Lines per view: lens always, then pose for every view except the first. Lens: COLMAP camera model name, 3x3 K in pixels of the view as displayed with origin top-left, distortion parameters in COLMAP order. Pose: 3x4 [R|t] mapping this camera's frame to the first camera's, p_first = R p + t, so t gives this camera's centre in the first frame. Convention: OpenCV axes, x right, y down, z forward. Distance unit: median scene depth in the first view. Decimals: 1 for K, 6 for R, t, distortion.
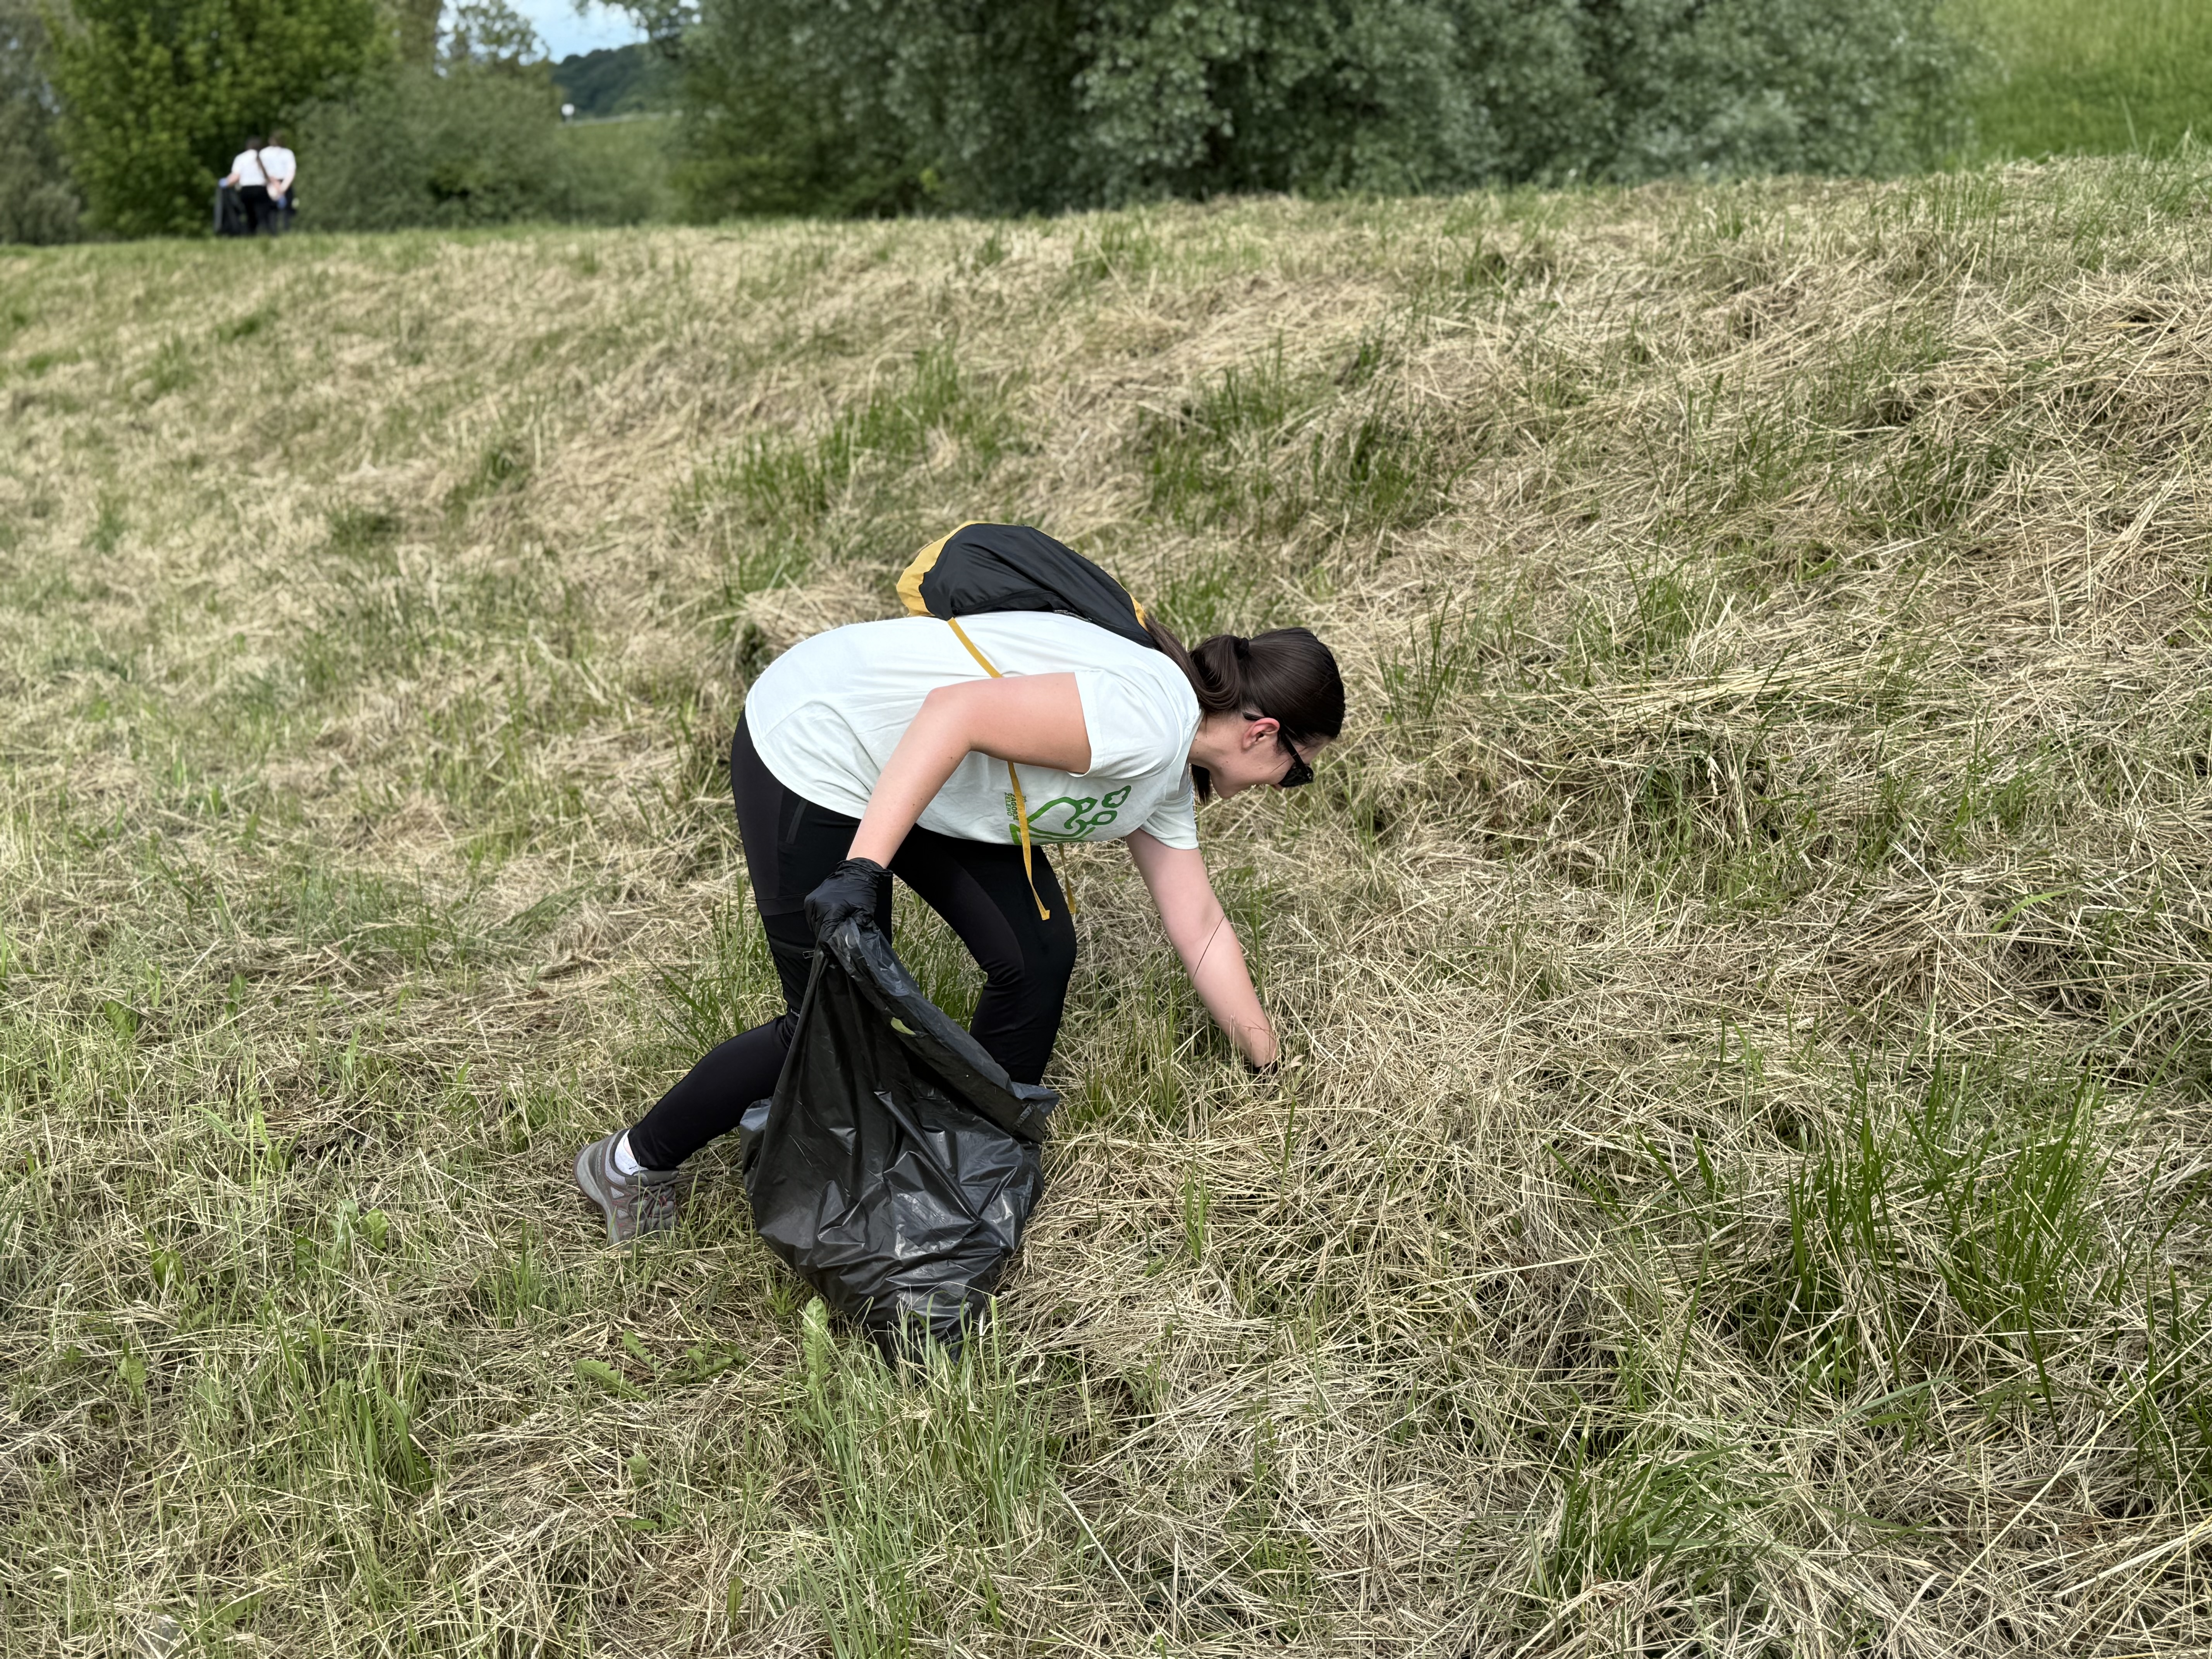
lens RADIAL K [[2232.3, 0, 1102.0], [0, 2232.3, 834.5], [0, 0, 1]] dist [0.001002, 0.000000]
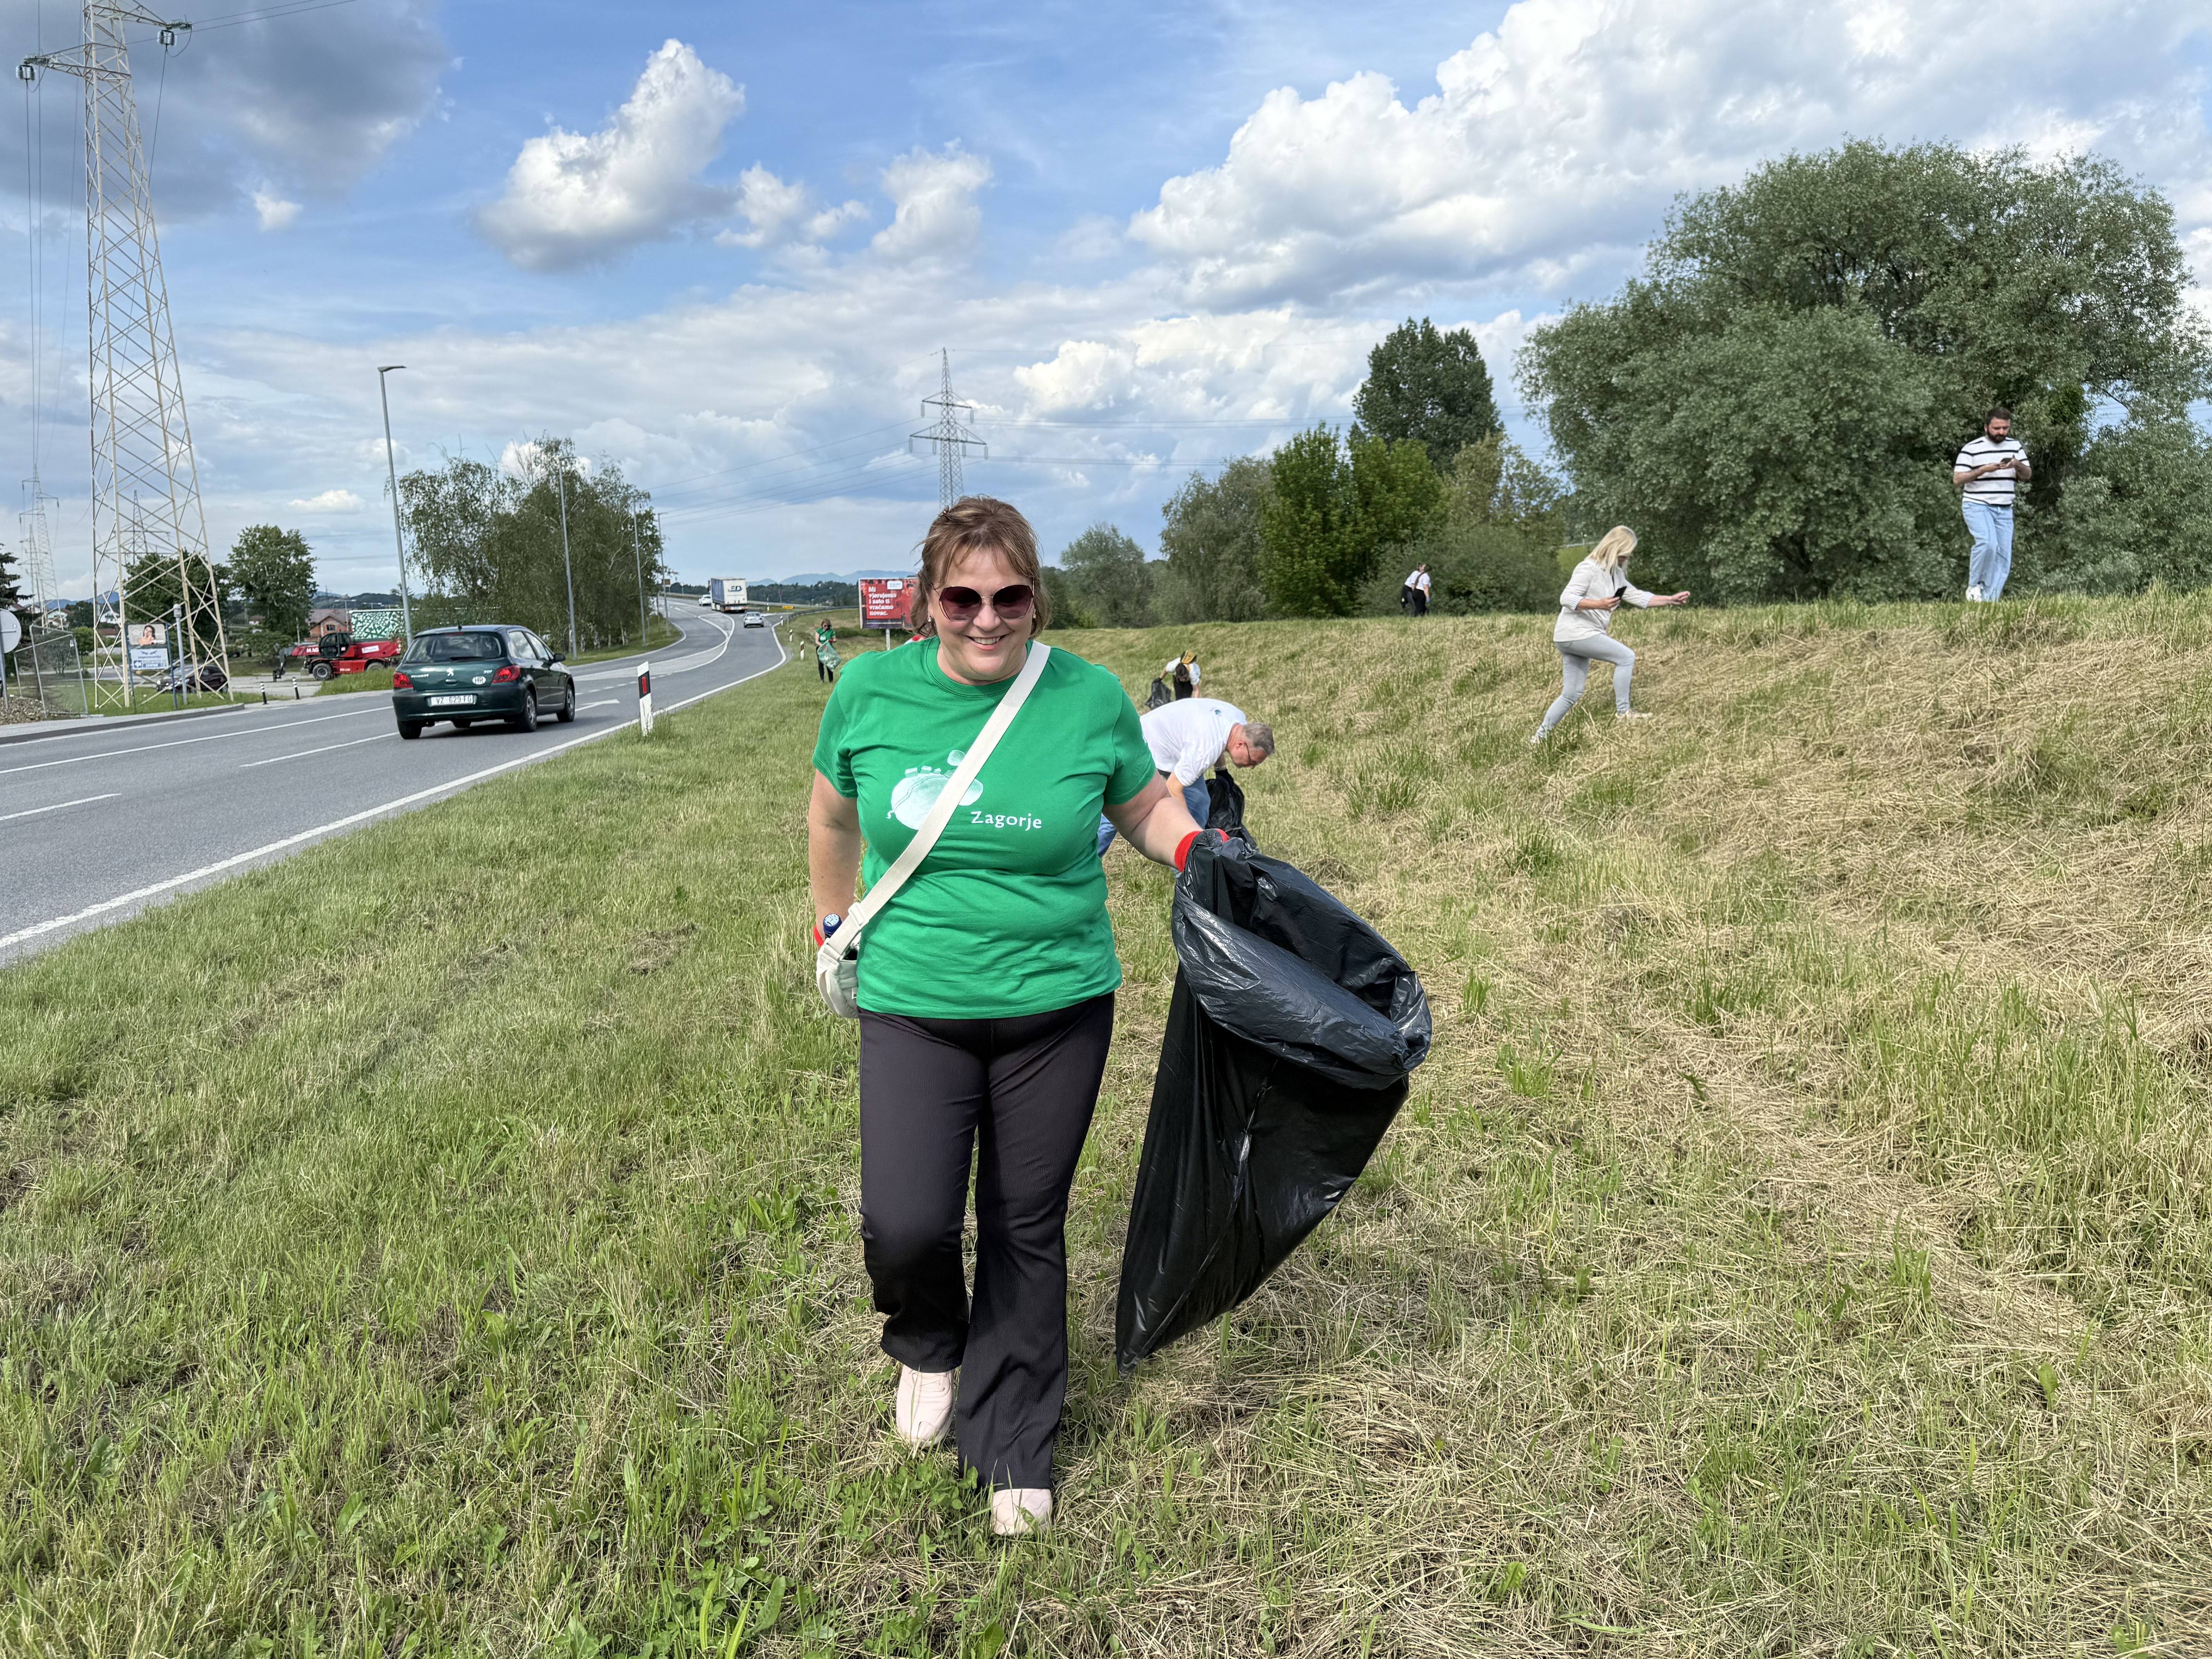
lens RADIAL K [[1693.6, 0, 1104.6], [0, 1693.6, 826.4], [0, 0, 1]] dist [-0.005970, -0.001595]
pose [[0.869101, 0.069263, -0.489761, 0.113220], [-0.136492, 0.985286, -0.102870, 0.055312], [0.475430, 0.156253, 0.865766, -0.212135]]
